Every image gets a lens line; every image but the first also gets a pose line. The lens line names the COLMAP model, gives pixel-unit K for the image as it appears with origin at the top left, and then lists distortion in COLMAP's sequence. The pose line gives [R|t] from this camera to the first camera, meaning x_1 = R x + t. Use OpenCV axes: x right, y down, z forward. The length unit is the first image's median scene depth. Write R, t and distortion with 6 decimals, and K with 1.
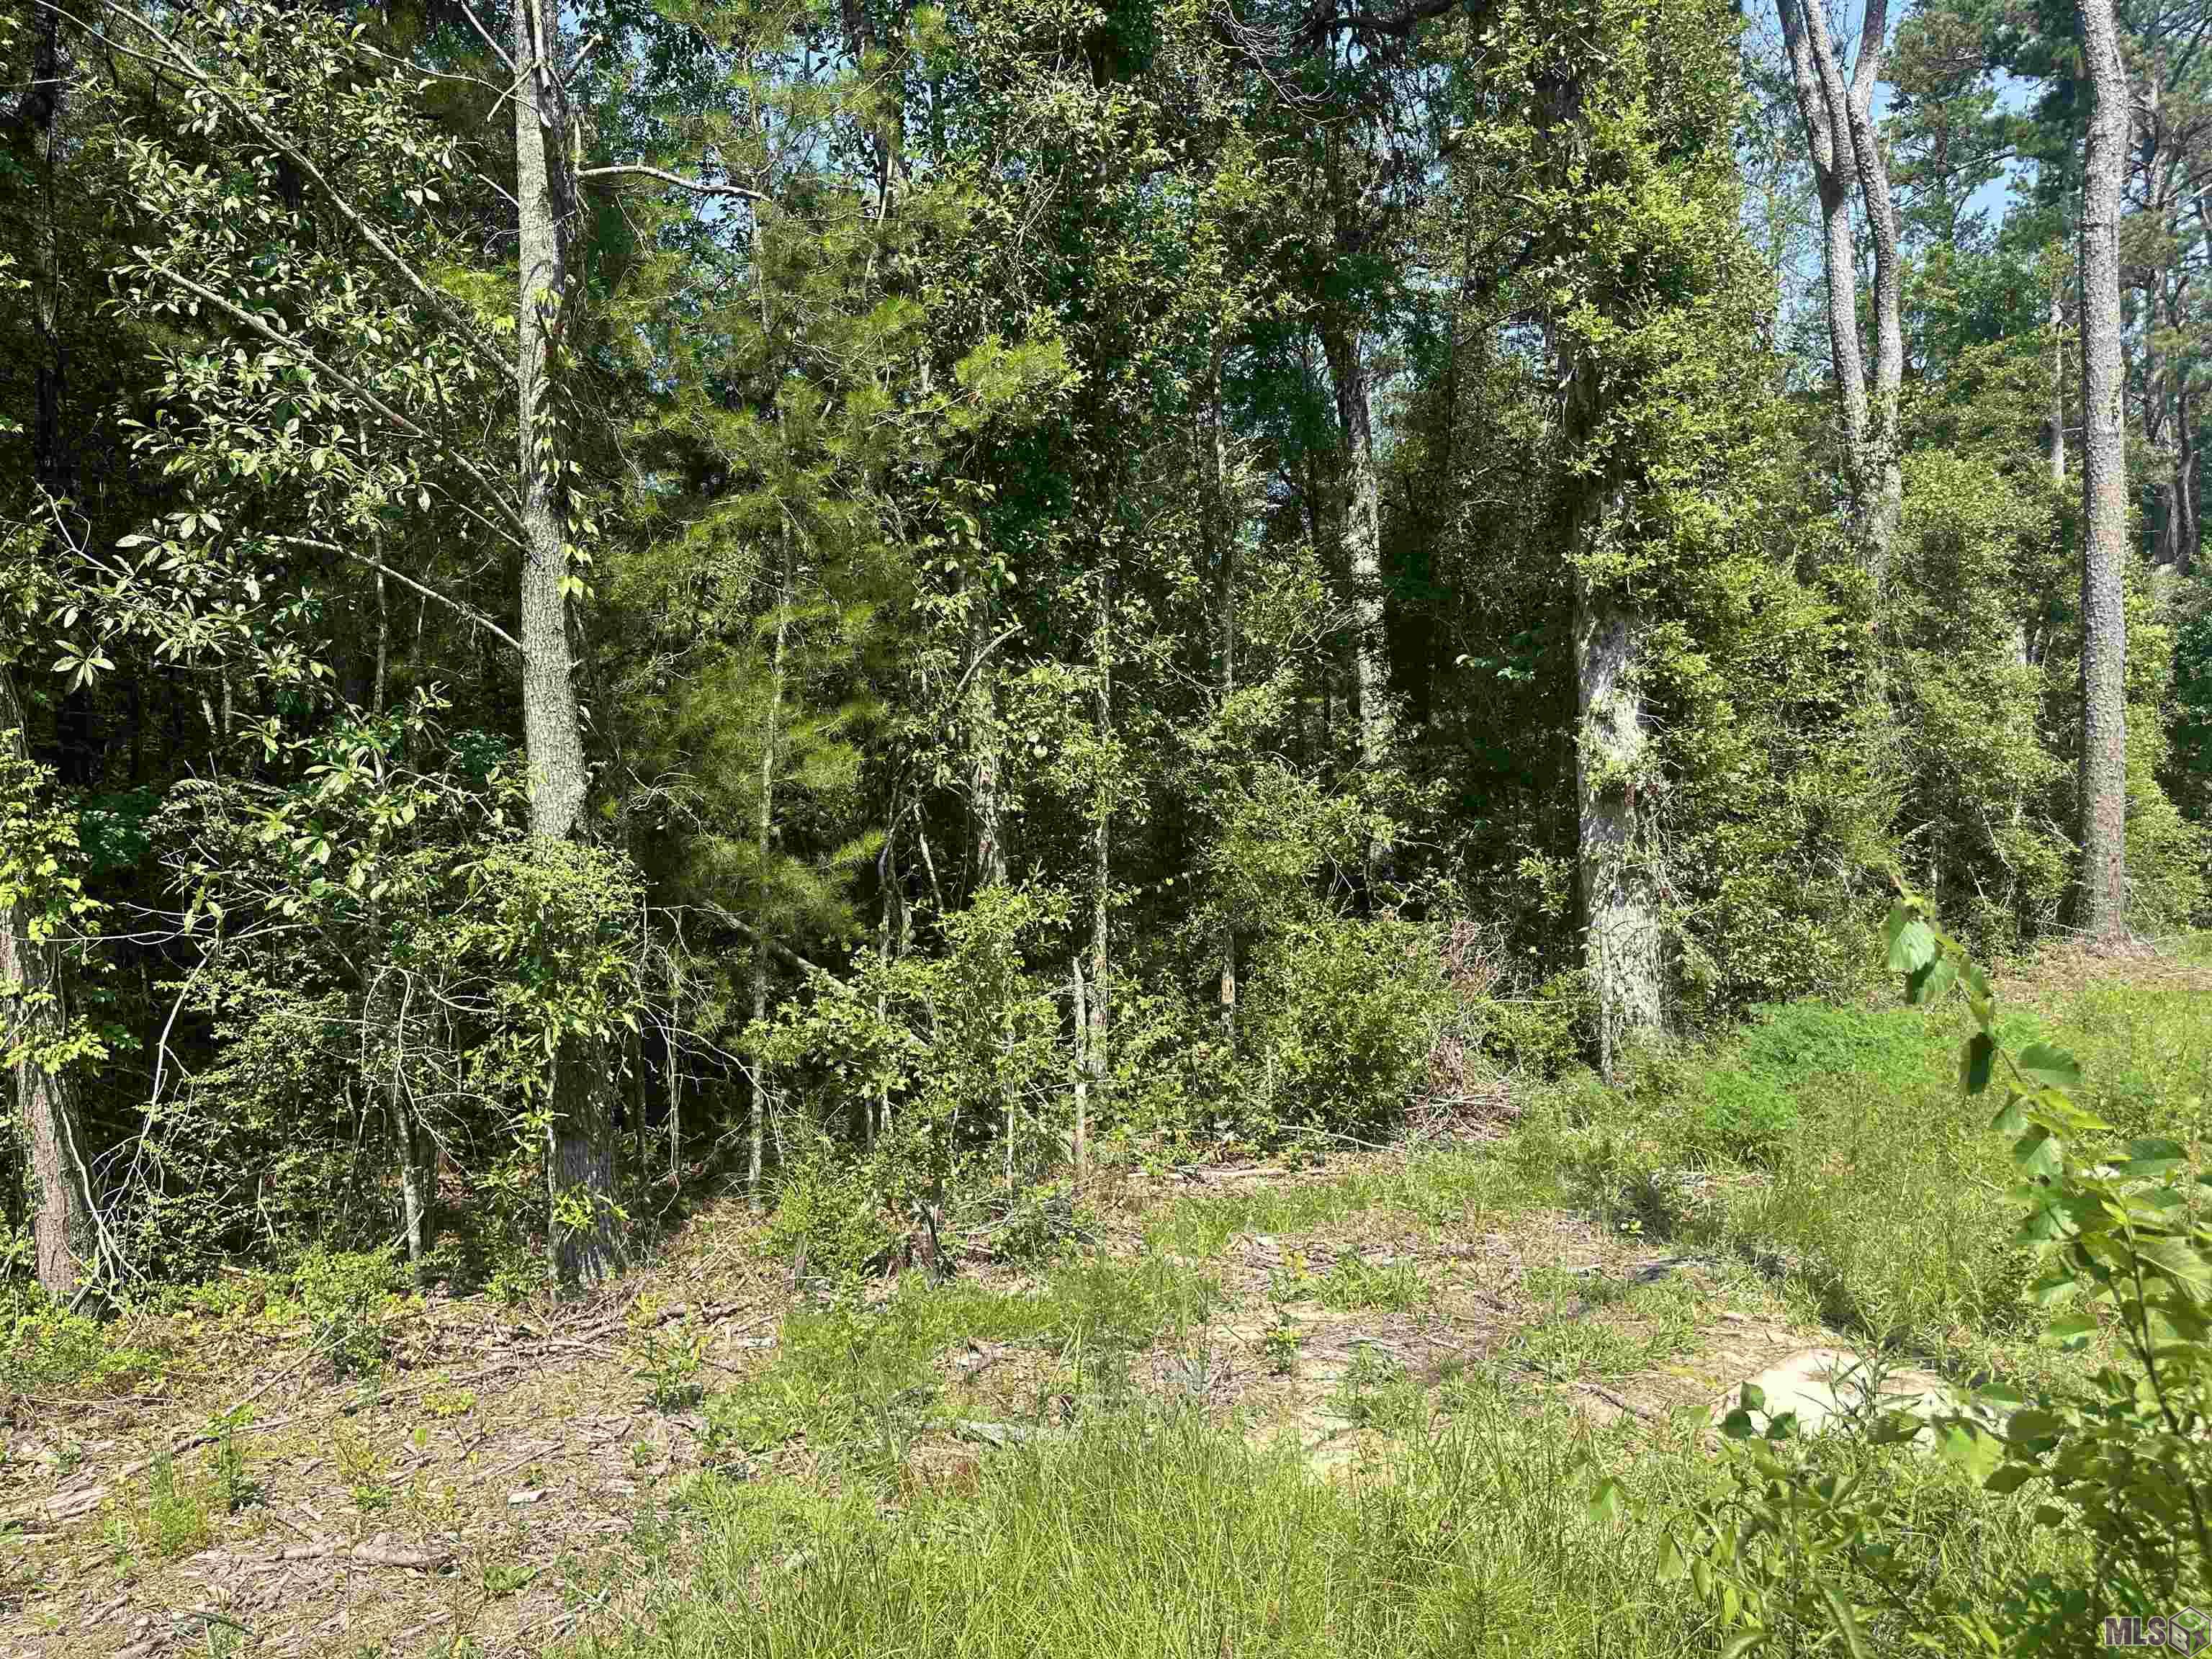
lens RADIAL K [[1530.2, 0, 1112.7], [0, 1530.2, 855.2], [0, 0, 1]] dist [0.154310, -0.281676]
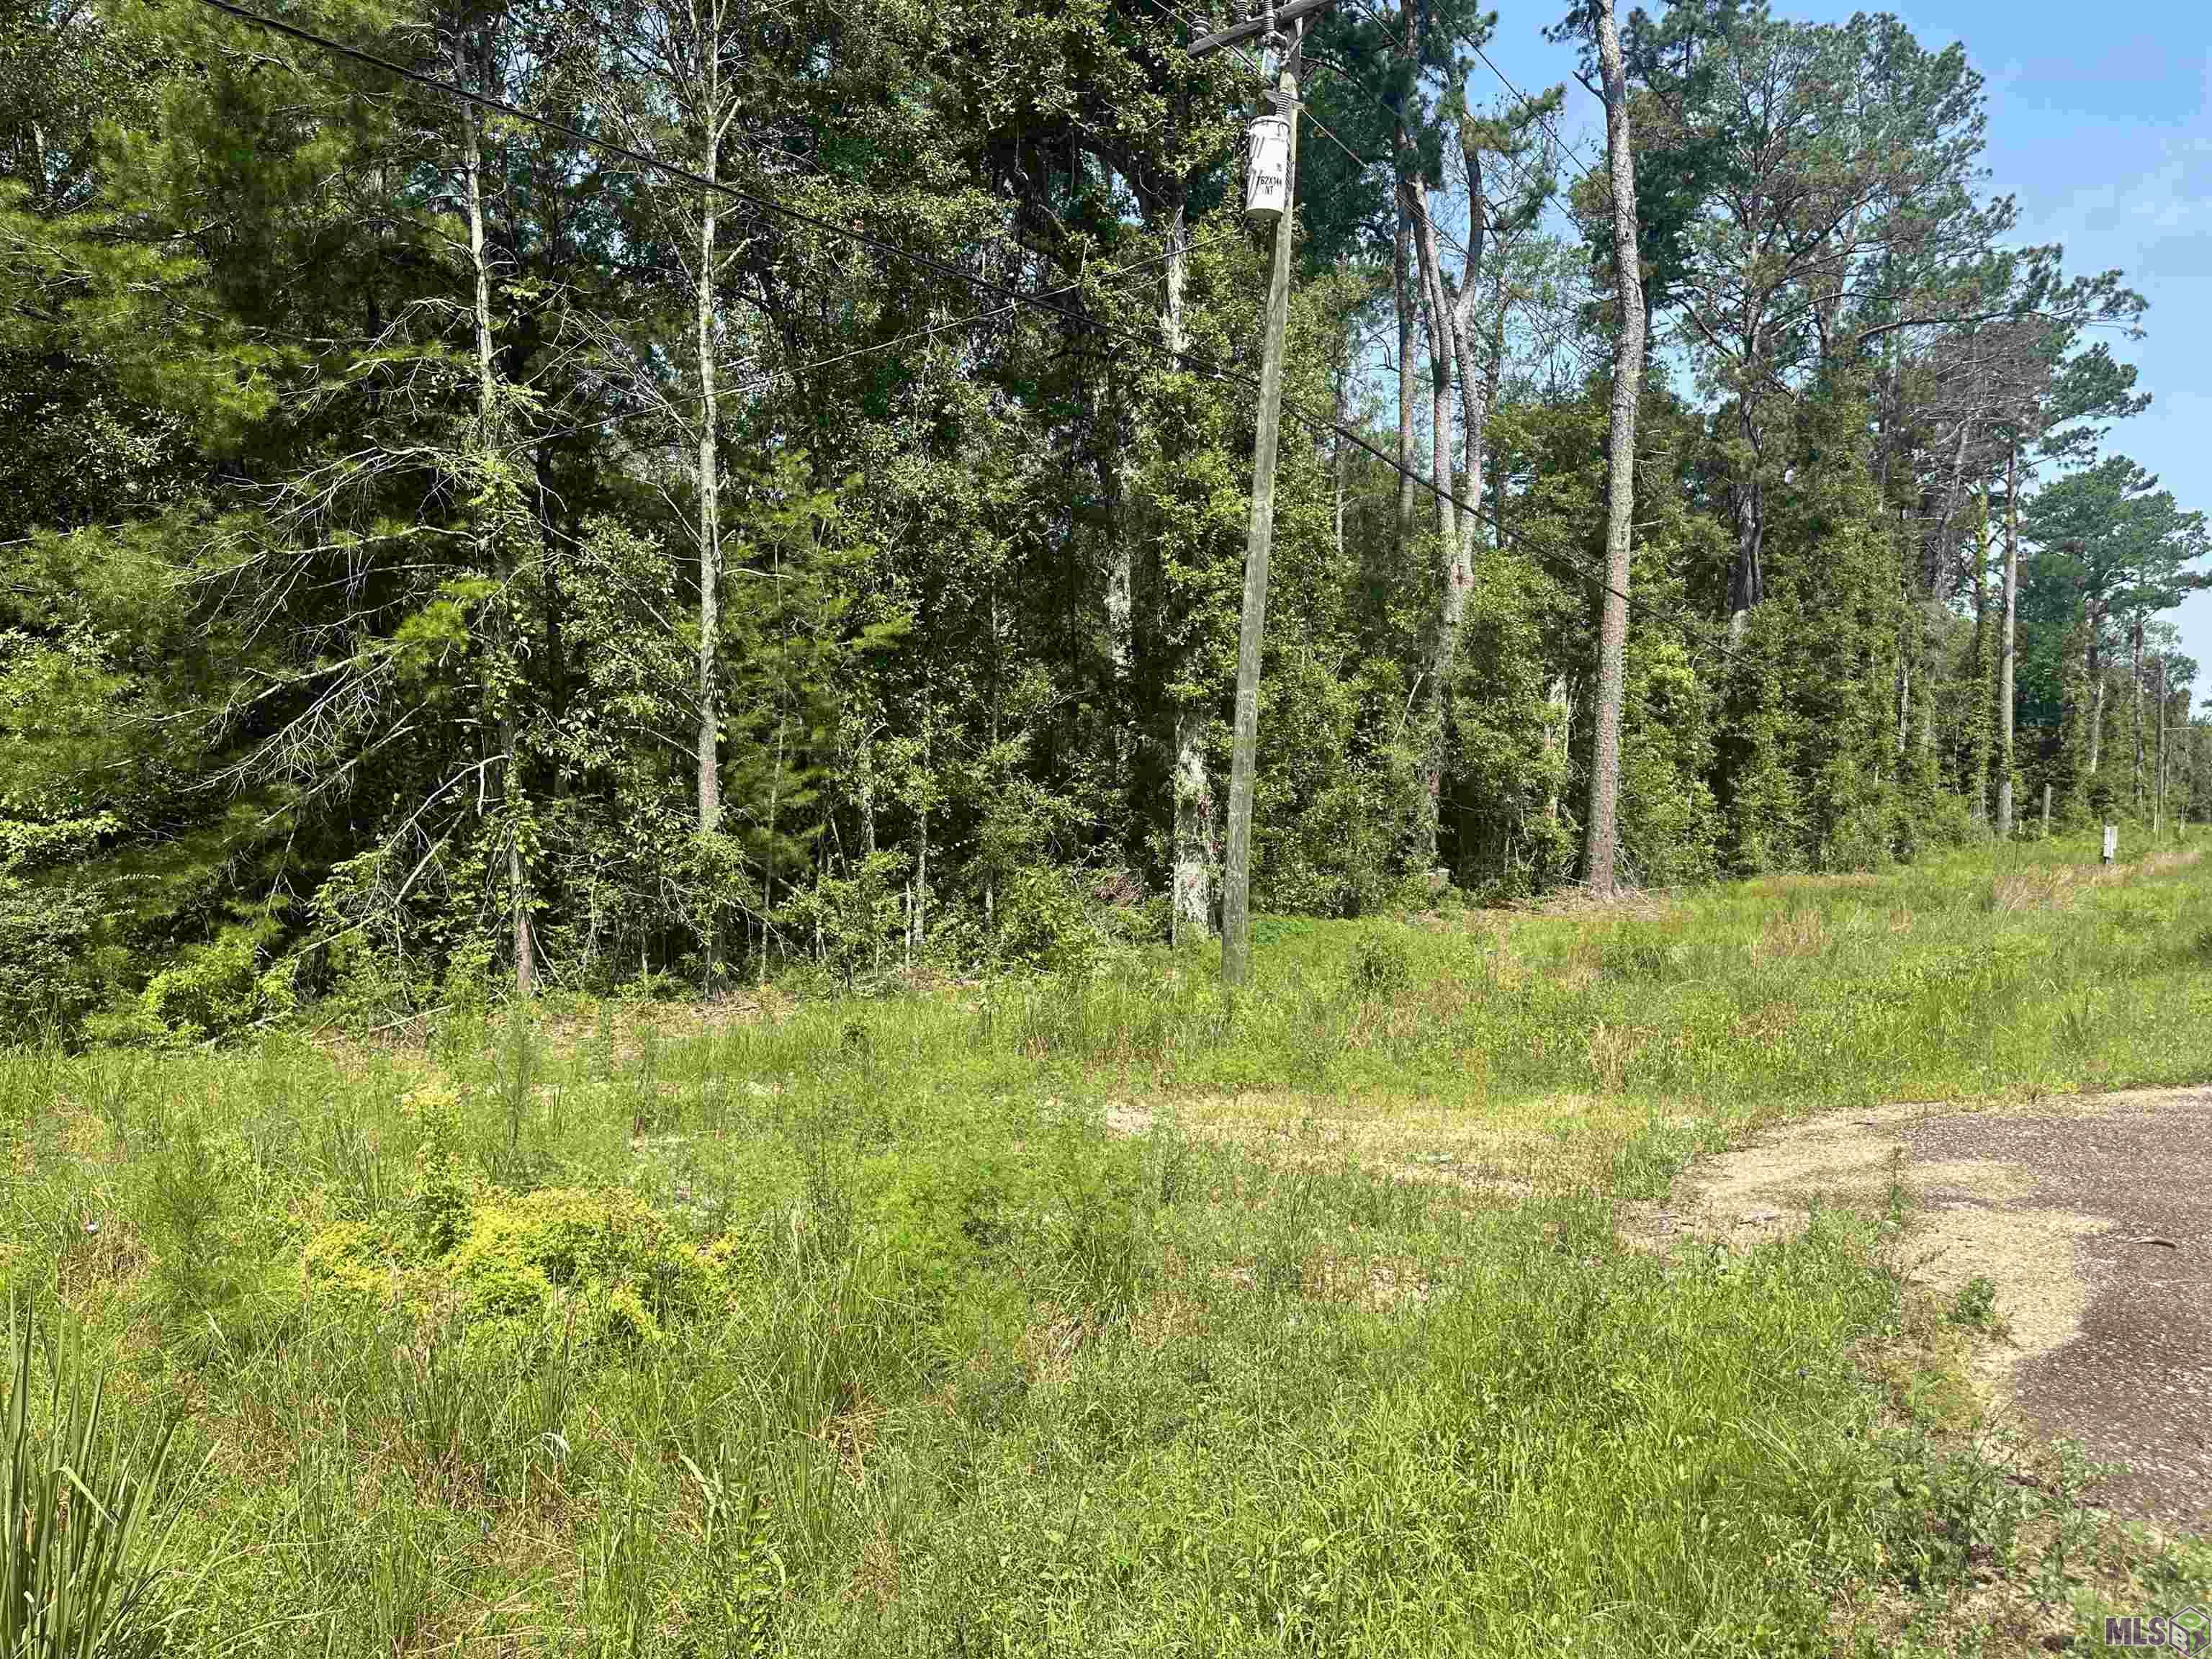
lens RADIAL K [[1530.2, 0, 1112.7], [0, 1530.2, 855.2], [0, 0, 1]] dist [0.154310, -0.281676]
pose [[0.994294, 0.030088, 0.102346, 0.031899], [-0.034941, 0.998332, 0.045961, -0.063837], [-0.100793, -0.049275, 0.993686, -0.941797]]
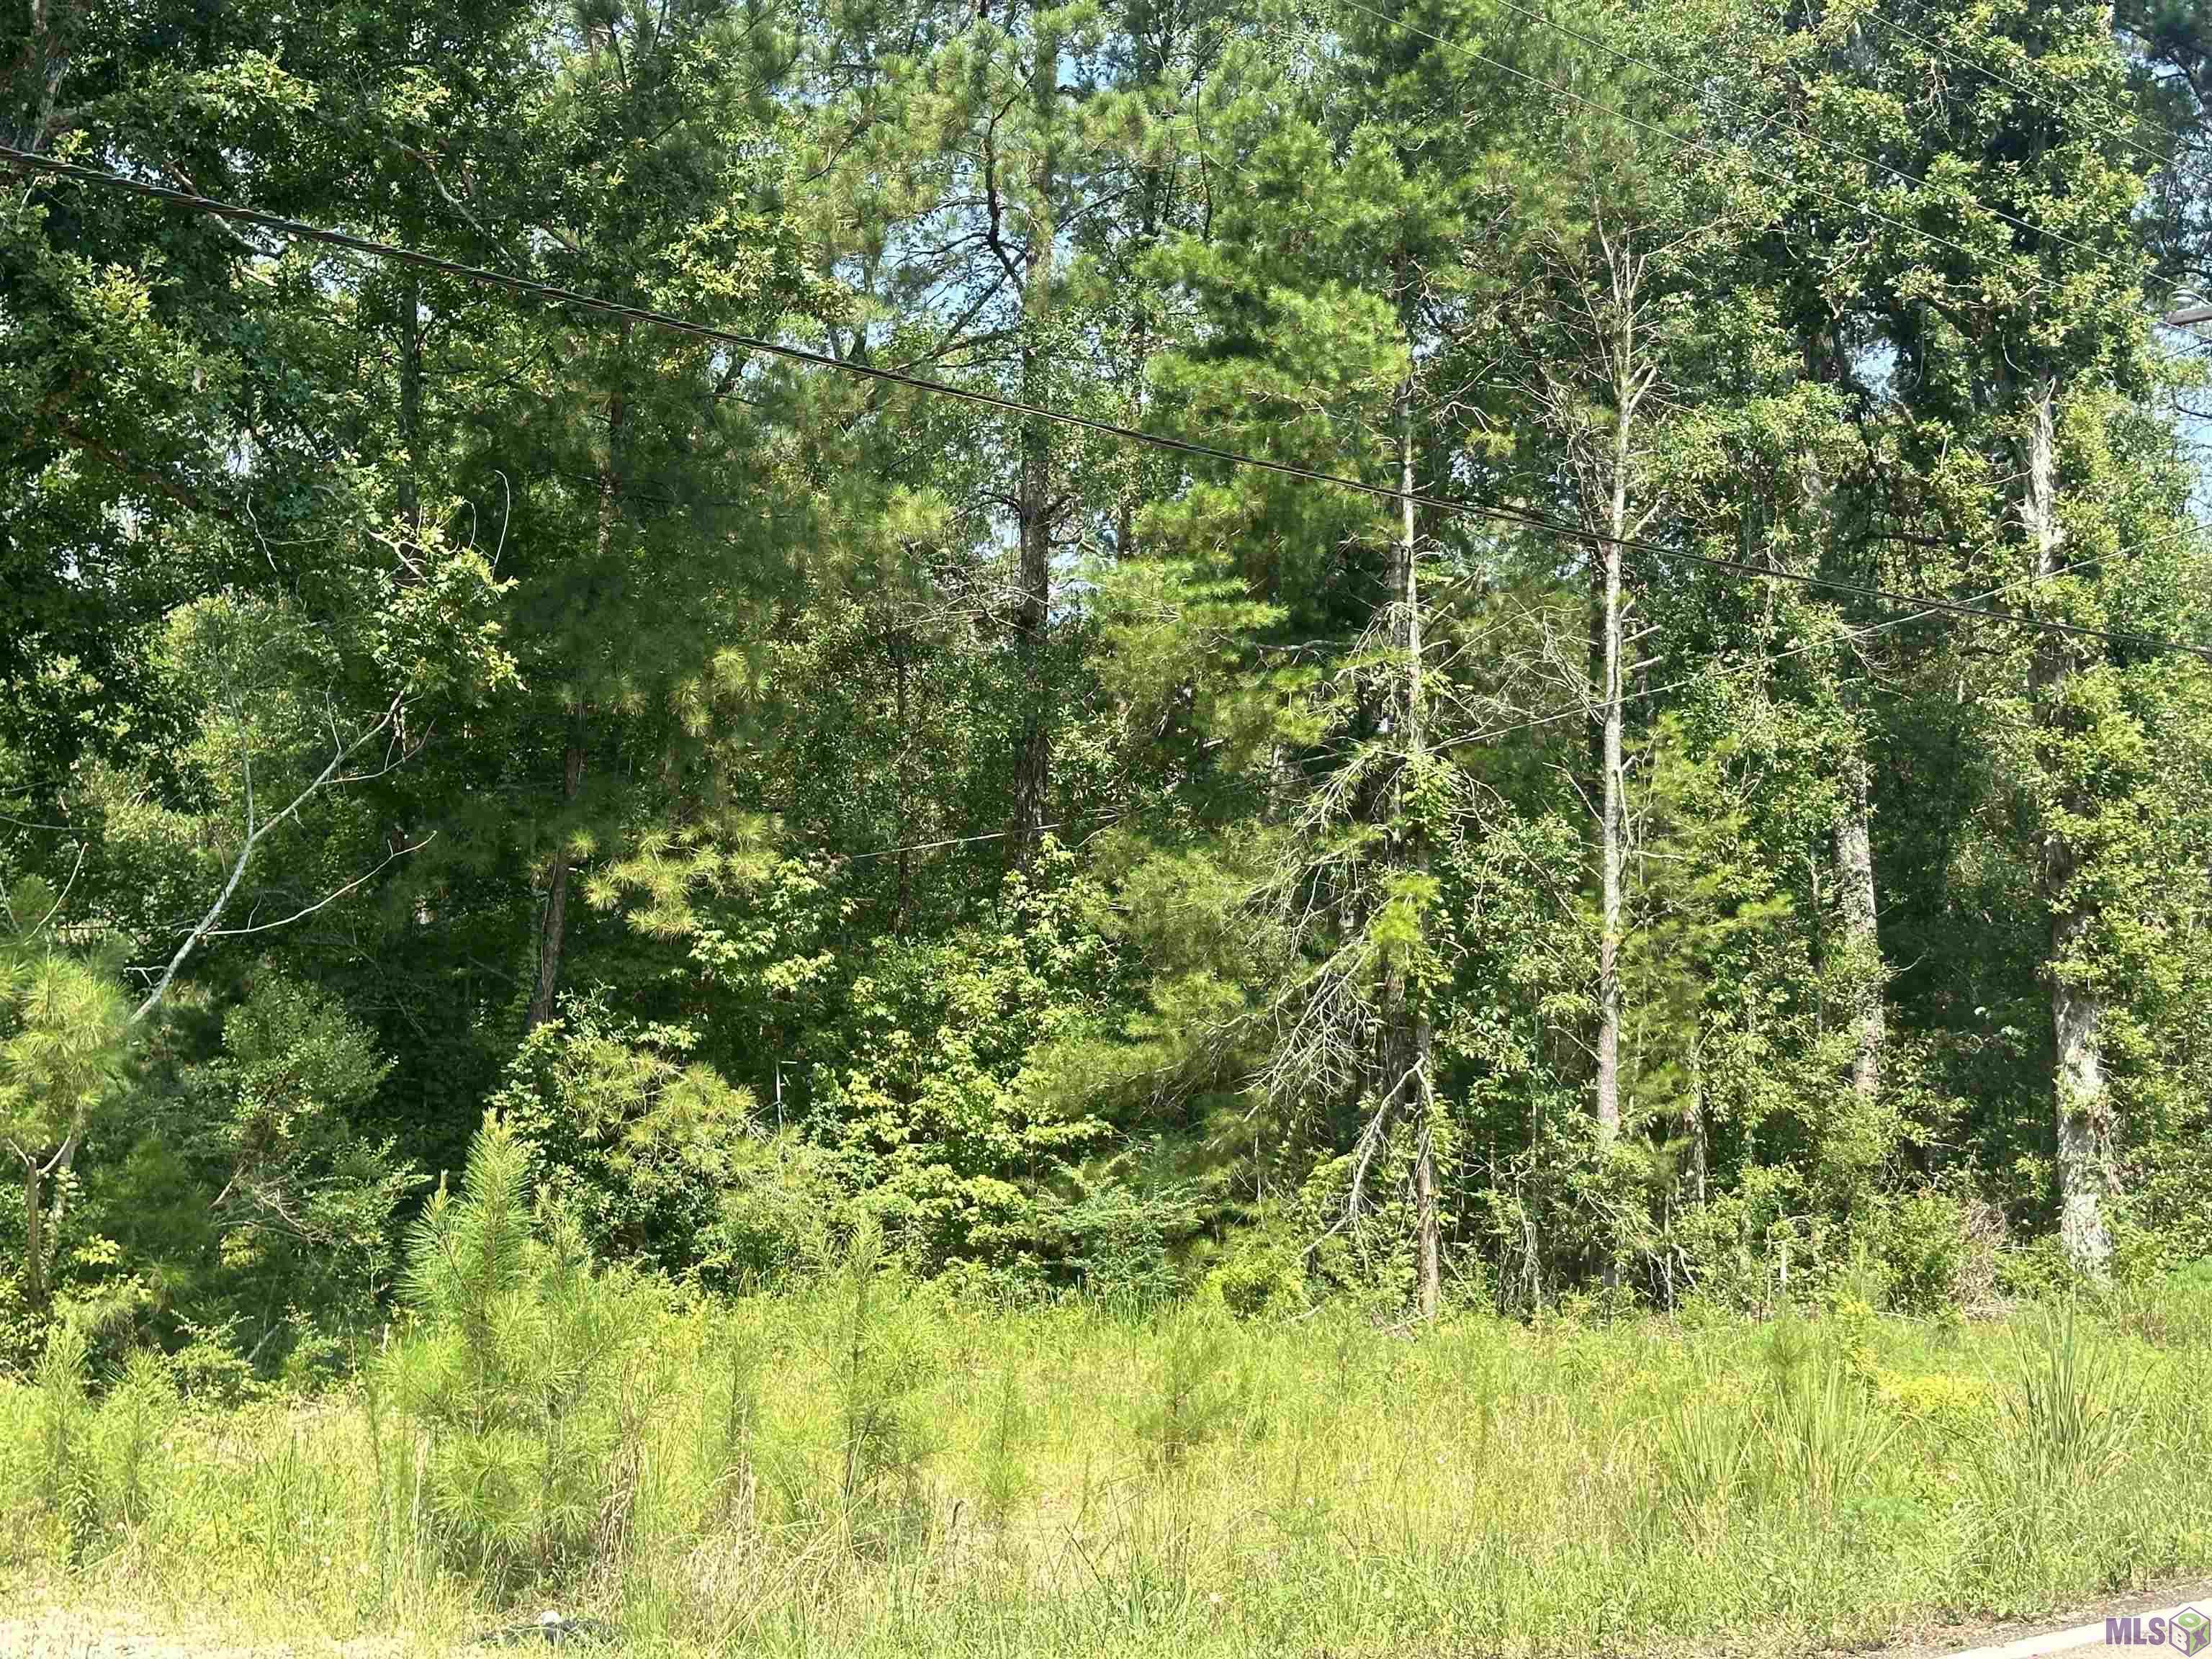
lens RADIAL K [[3101.5, 0, 1108.5], [0, 3101.5, 881.3], [0, 0, 1]] dist [0.113907, 0.017570]
pose [[0.999325, 0.031586, -0.018737, -0.584767], [-0.032801, 0.997112, -0.068502, -0.030351], [0.016519, 0.069070, 0.997475, -2.123961]]
